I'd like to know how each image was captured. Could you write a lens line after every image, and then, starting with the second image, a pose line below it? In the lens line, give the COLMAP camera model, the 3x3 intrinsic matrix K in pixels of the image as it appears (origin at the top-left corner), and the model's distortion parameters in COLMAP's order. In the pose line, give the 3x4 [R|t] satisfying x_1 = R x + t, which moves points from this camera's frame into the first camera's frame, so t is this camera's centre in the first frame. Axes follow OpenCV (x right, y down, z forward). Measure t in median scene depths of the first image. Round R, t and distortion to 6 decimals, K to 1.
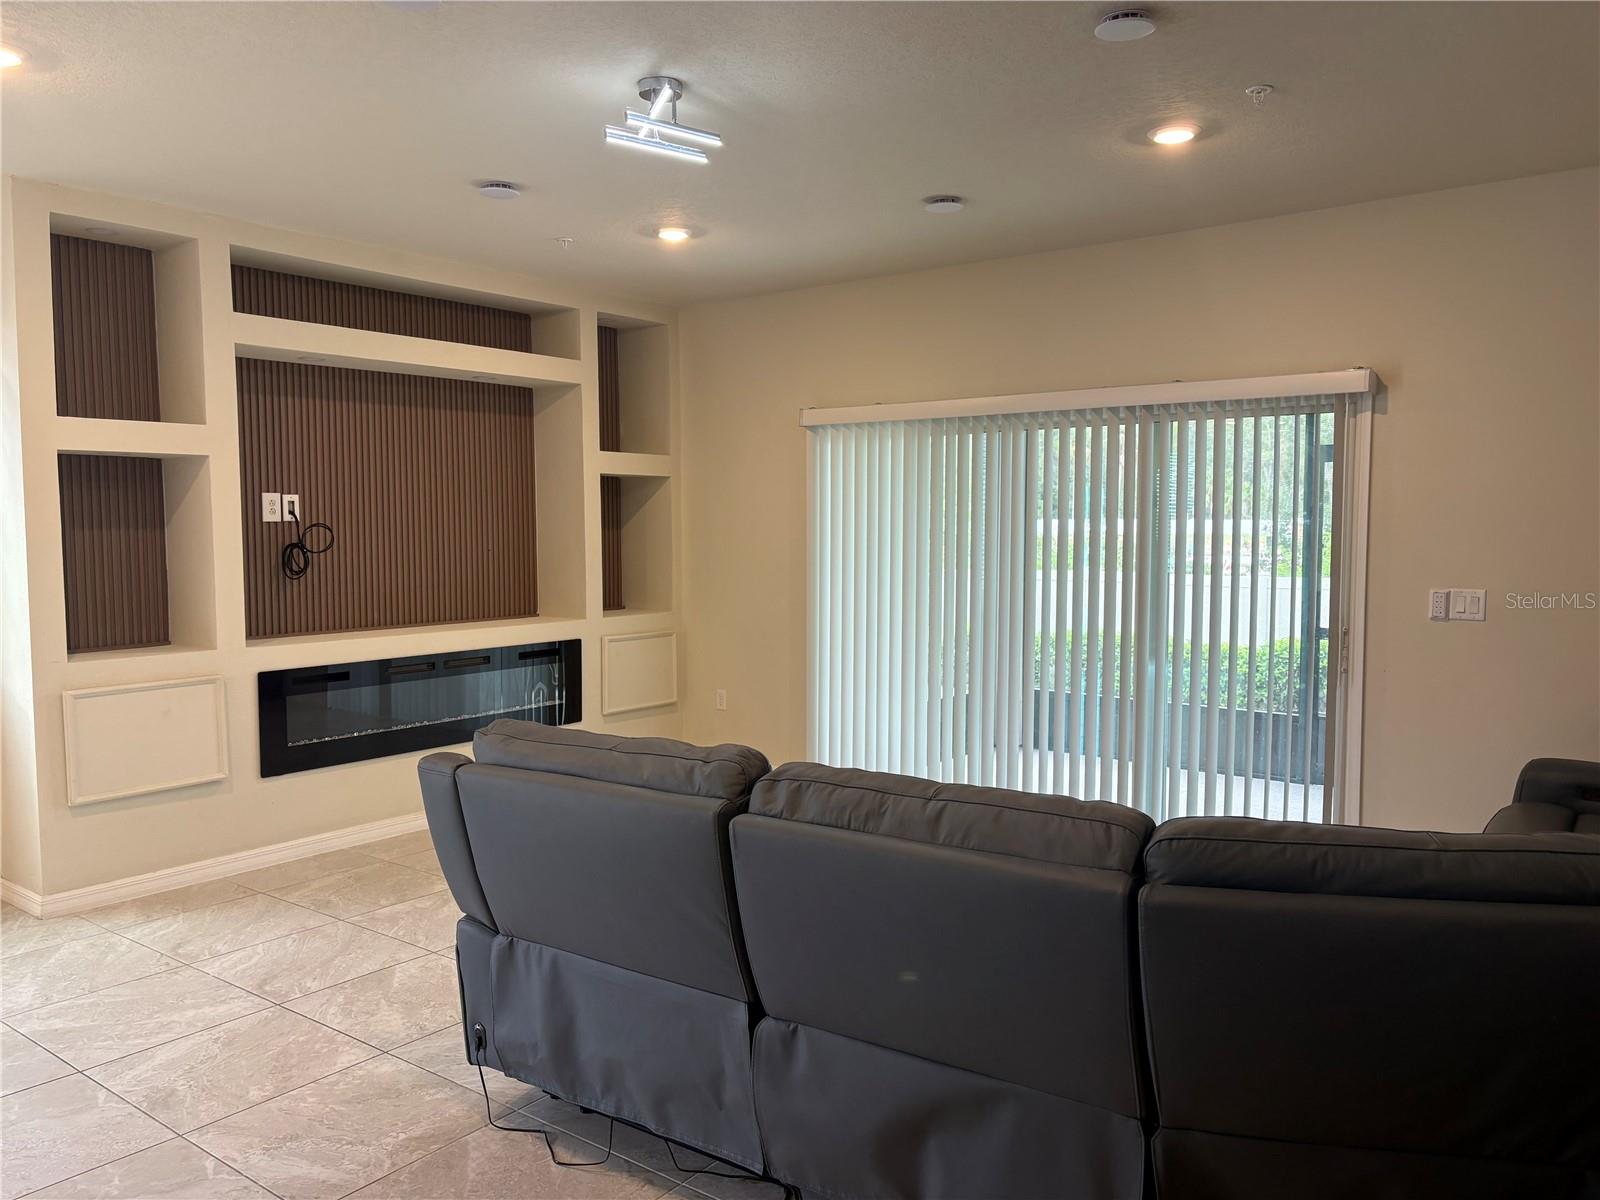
lens RADIAL K [[1217.0, 0, 801.7], [0, 1217.0, 618.7], [0, 0, 1]] dist [0.039270, -0.049552]
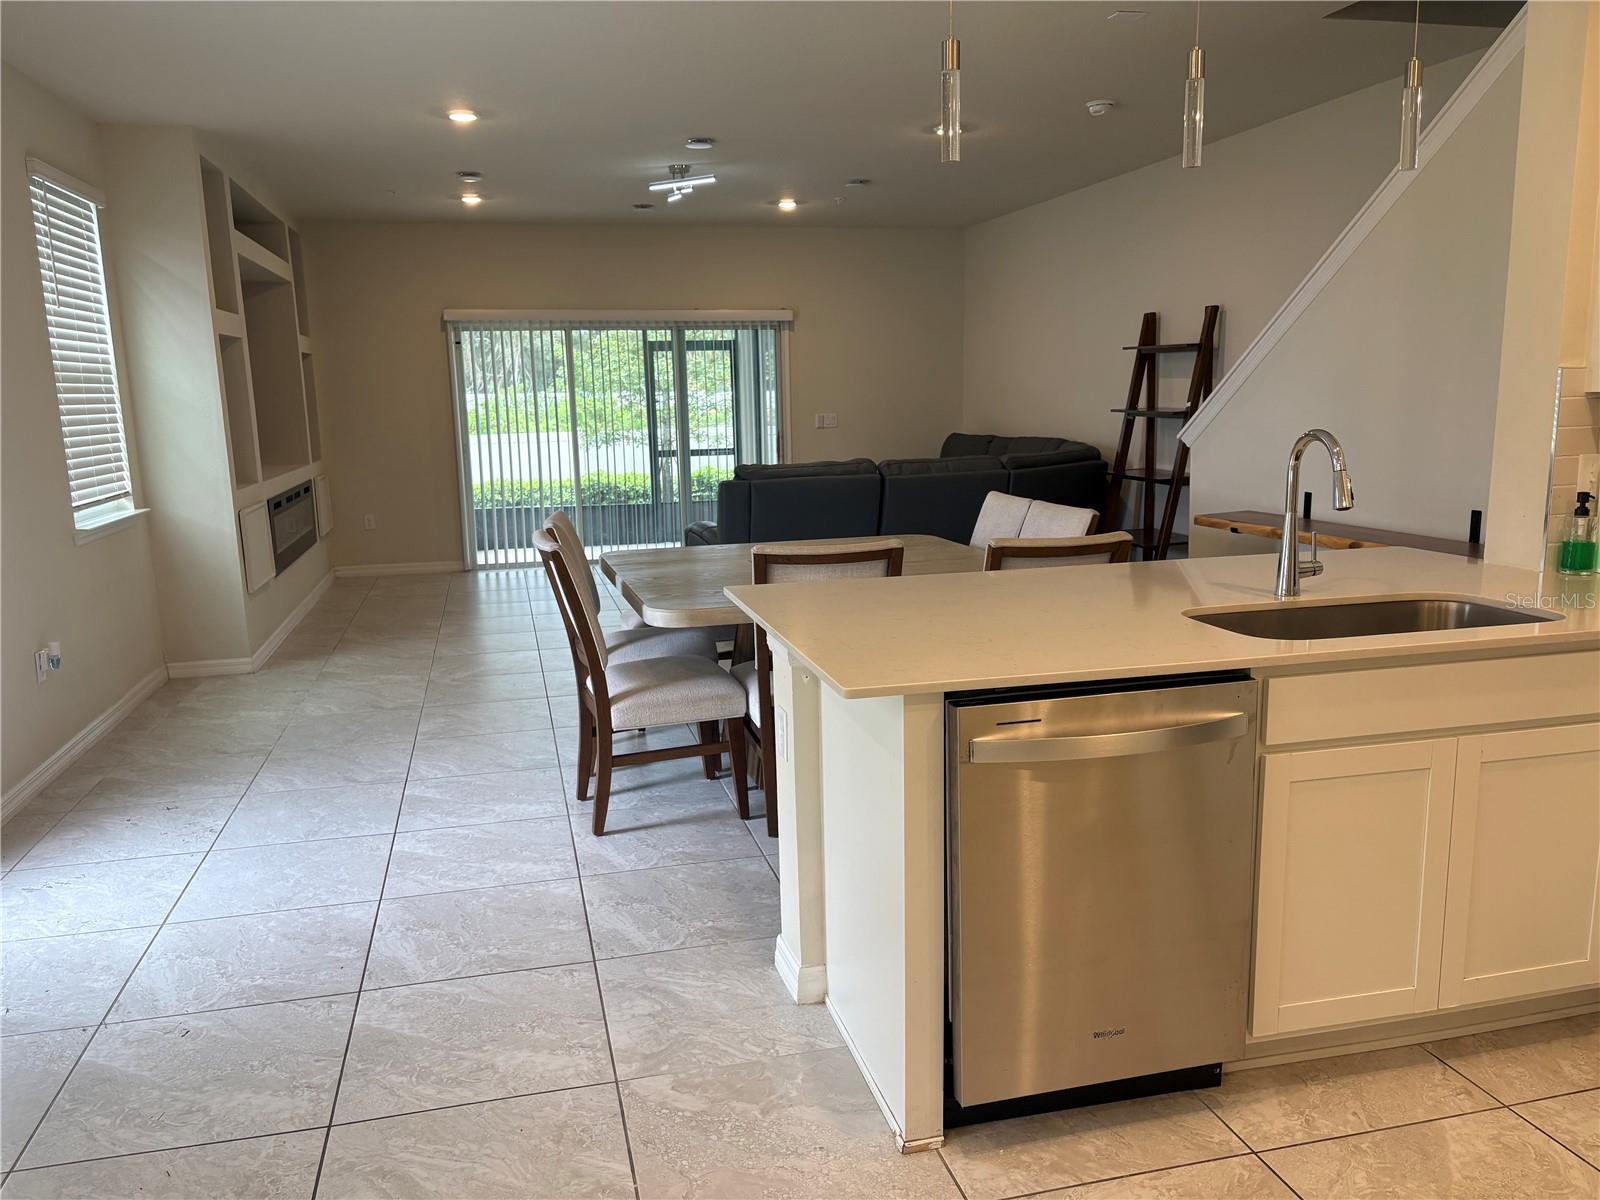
lens RADIAL K [[1217.0, 0, 793.5], [0, 1217.0, 631.2], [0, 0, 1]] dist [0.039270, -0.049552]
pose [[0.624072, -0.162822, 0.764214, -1.167671], [0.081546, 0.986279, 0.143542, 0.041530], [-0.777100, -0.027262, 0.628786, -0.336074]]
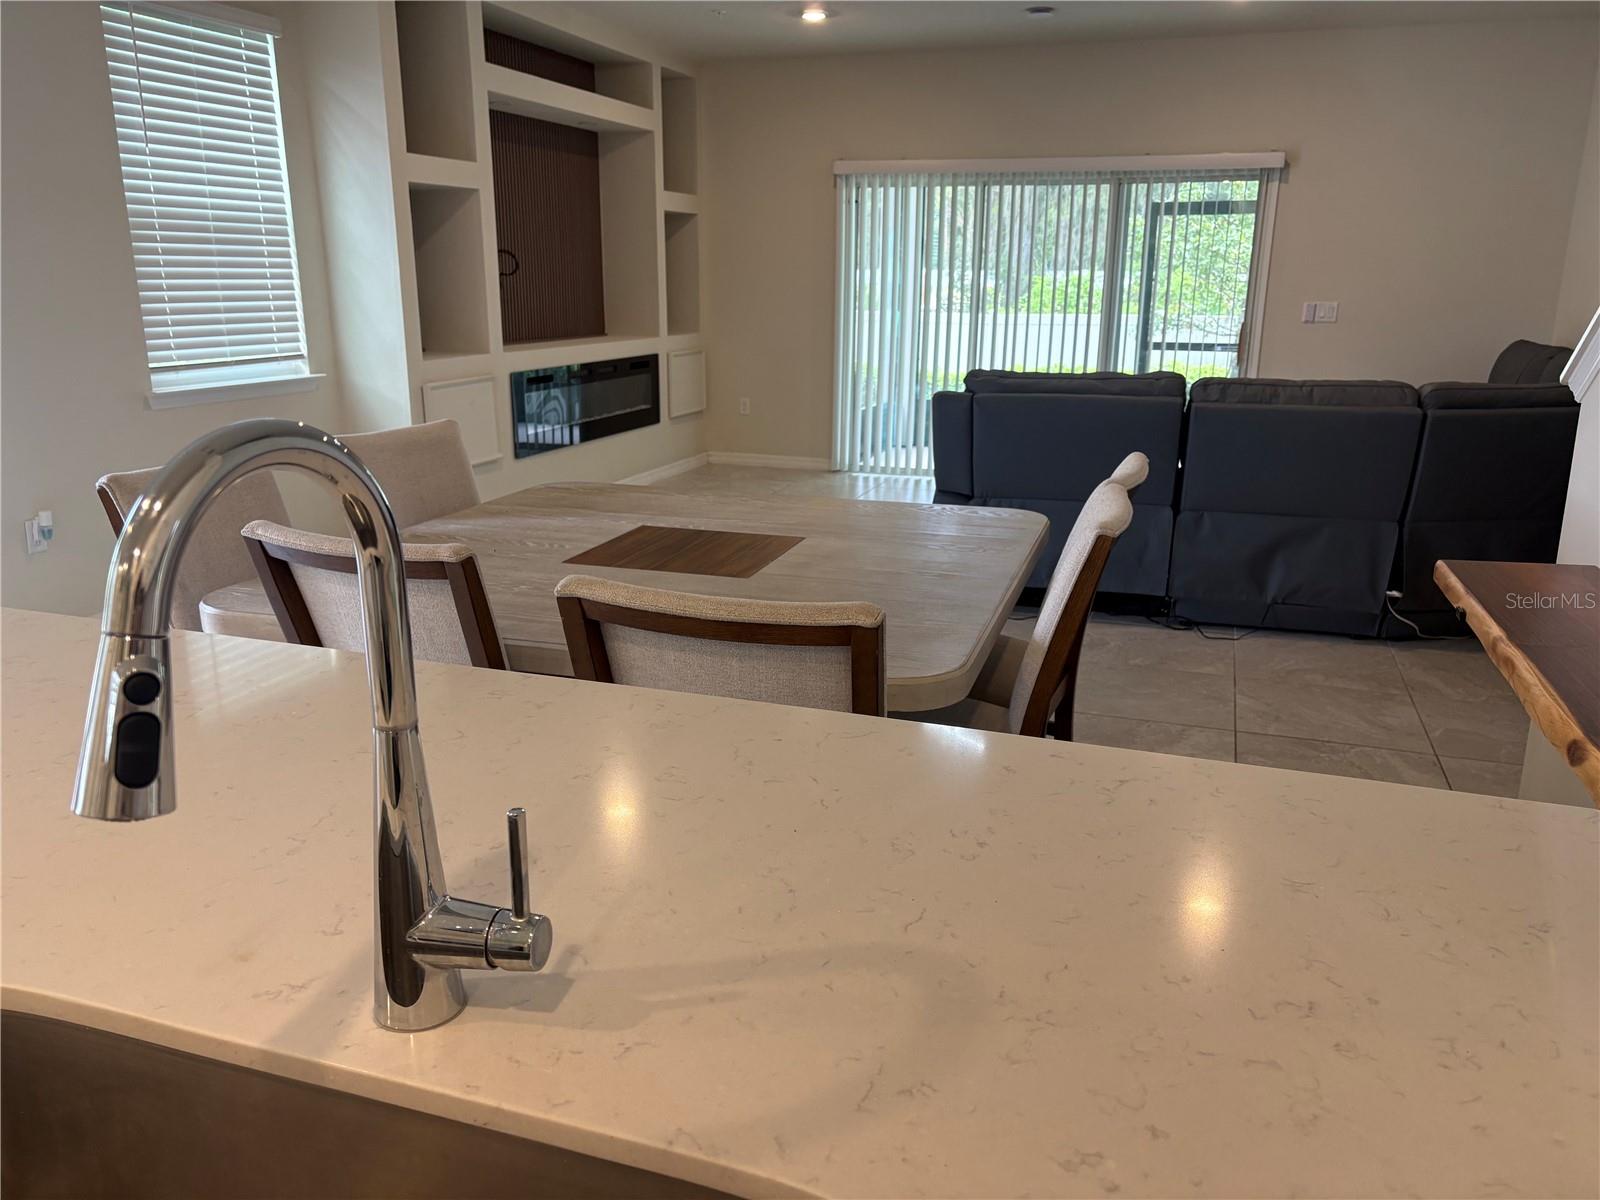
lens RADIAL K [[1217.0, 0, 794.8], [0, 1217.0, 623.0], [0, 0, 1]] dist [0.039270, -0.049552]
pose [[0.947418, -0.080035, 0.309828, -0.583513], [0.016117, 0.978923, 0.203593, 0.045153], [-0.319592, -0.187894, 0.928739, -0.303717]]
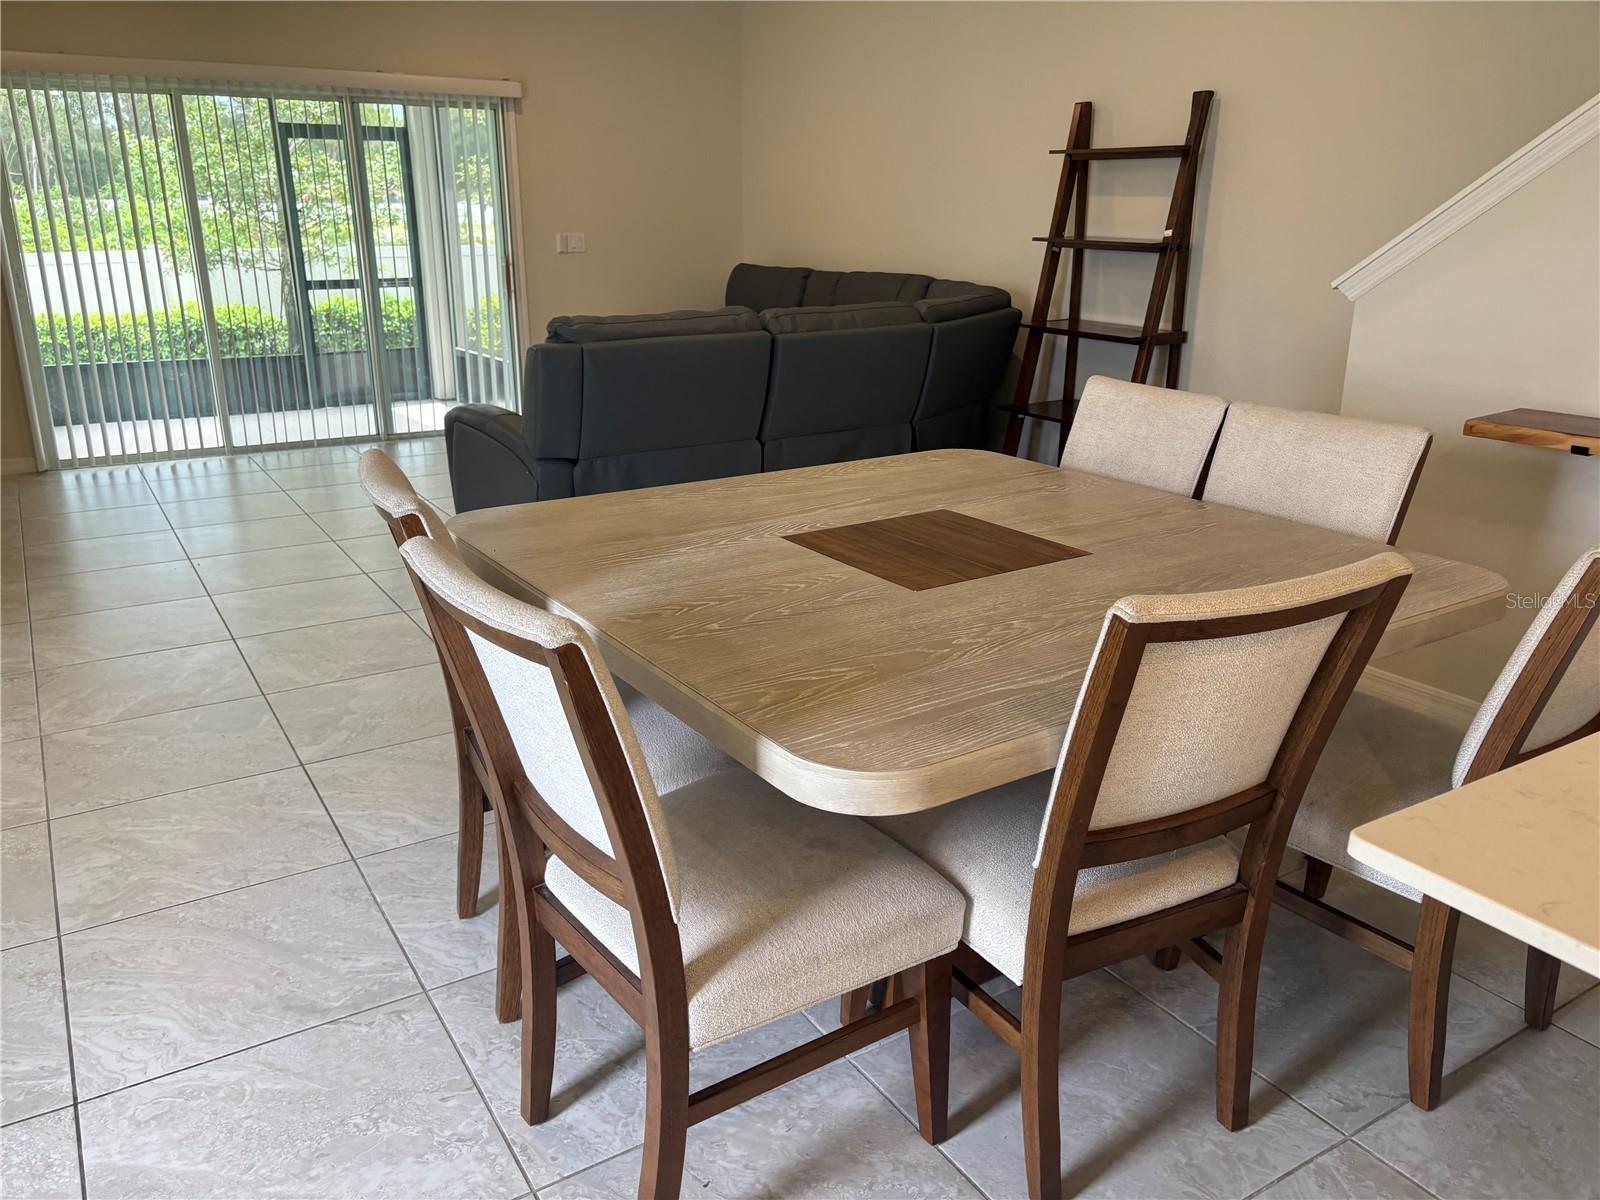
lens RADIAL K [[1217.0, 0, 789.9], [0, 1217.0, 613.9], [0, 0, 1]] dist [0.039270, -0.049552]
pose [[0.351177, -0.292723, 0.889375, -0.891906], [0.069259, 0.955392, 0.287104, 0.012540], [-0.933744, -0.039227, 0.355785, 0.111766]]
